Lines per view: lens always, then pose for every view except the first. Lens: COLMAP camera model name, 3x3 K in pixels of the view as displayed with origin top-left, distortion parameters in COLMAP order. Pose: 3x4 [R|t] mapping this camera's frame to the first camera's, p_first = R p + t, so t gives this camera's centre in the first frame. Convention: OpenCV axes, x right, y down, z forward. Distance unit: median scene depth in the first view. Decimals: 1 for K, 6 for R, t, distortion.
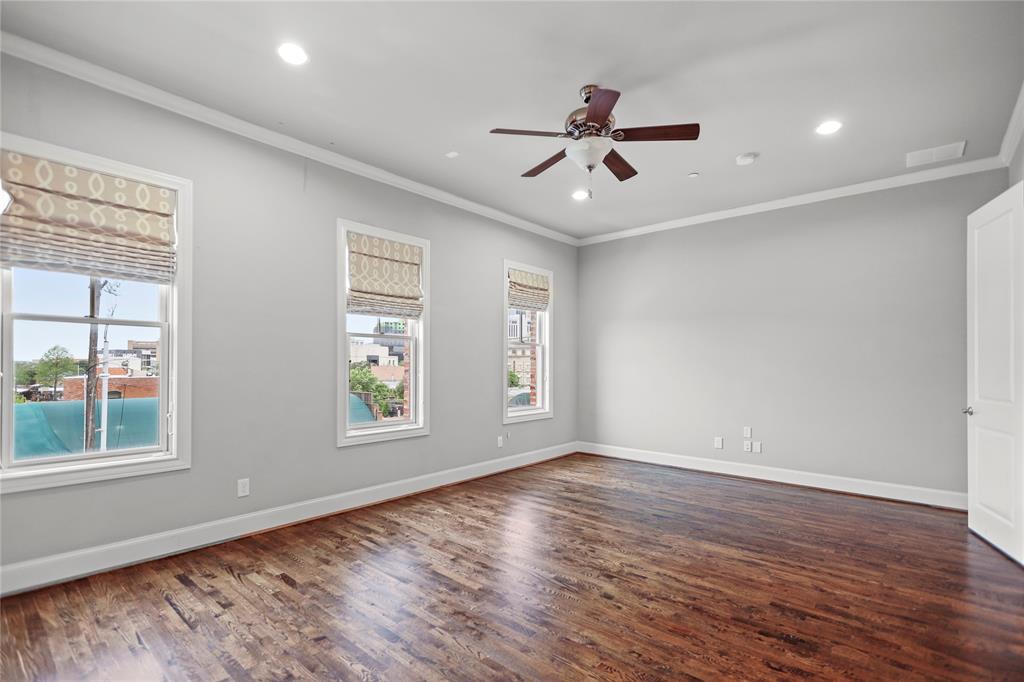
lens RADIAL K [[465.6, 0, 500.4], [0, 465.6, 364.0], [0, 0, 1]] dist [-0.001348, 0.001862]
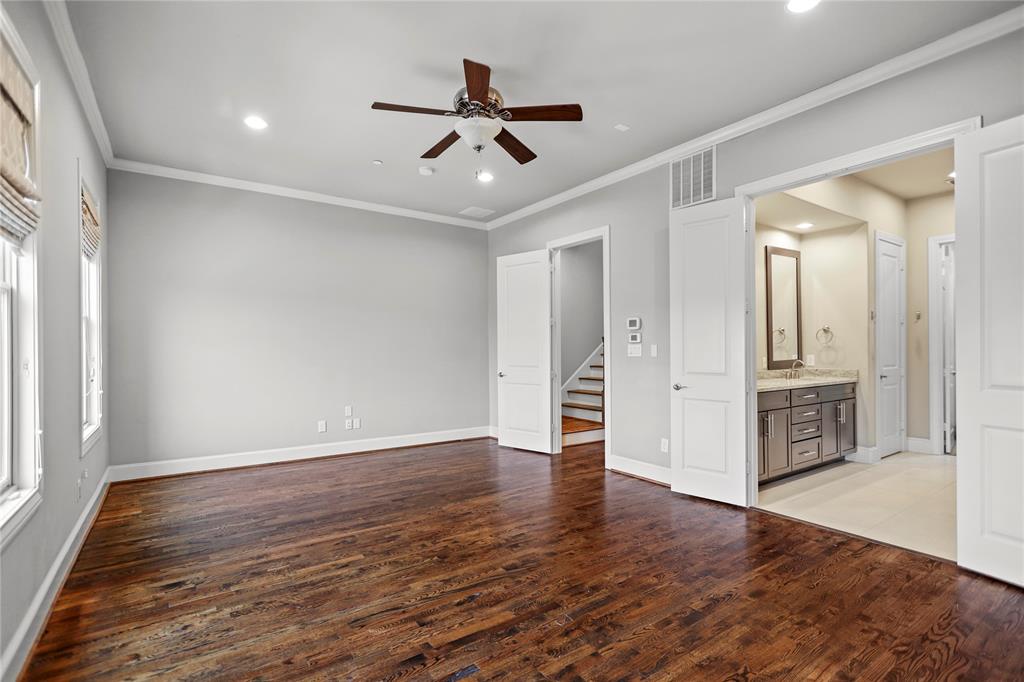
lens RADIAL K [[465.6, 0, 508.4], [0, 465.6, 349.2], [0, 0, 1]] dist [-0.001348, 0.001862]
pose [[0.245804, 0.000507, 0.969319, -0.579180], [-0.000061, 1.000000, -0.000508, 0.006944], [-0.969319, 0.000066, 0.245804, 0.547738]]
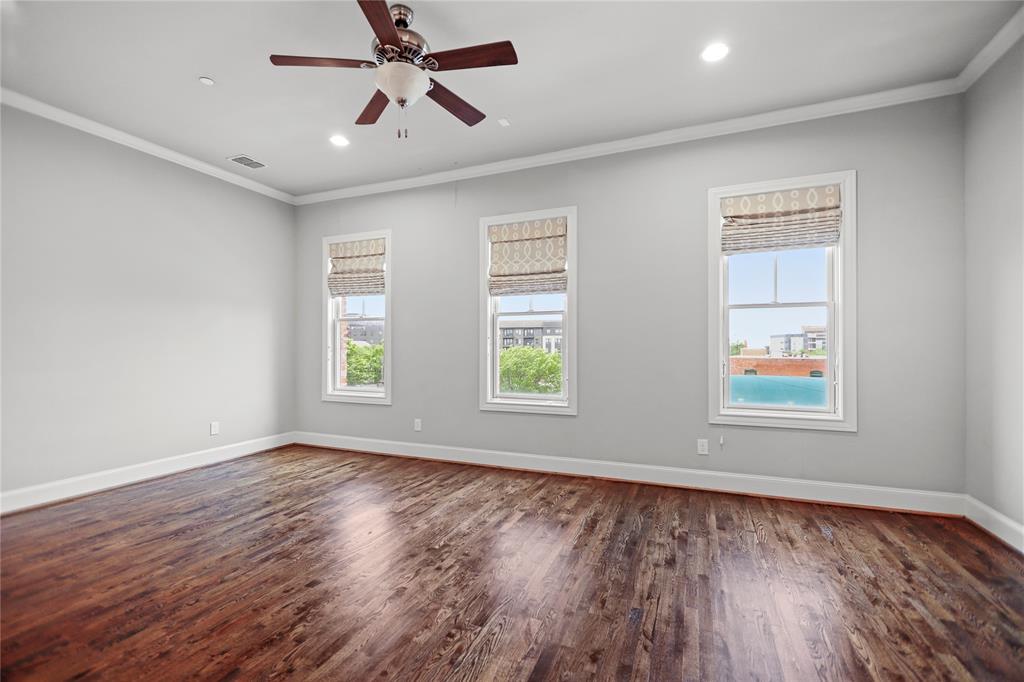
lens RADIAL K [[465.6, 0, 525.7], [0, 465.6, 345.5], [0, 0, 1]] dist [-0.001348, 0.001862]
pose [[0.332368, -0.006171, -0.943130, 0.828490], [0.004139, 0.999979, -0.005084, 0.019961], [0.943141, -0.002214, 0.332386, 0.724655]]
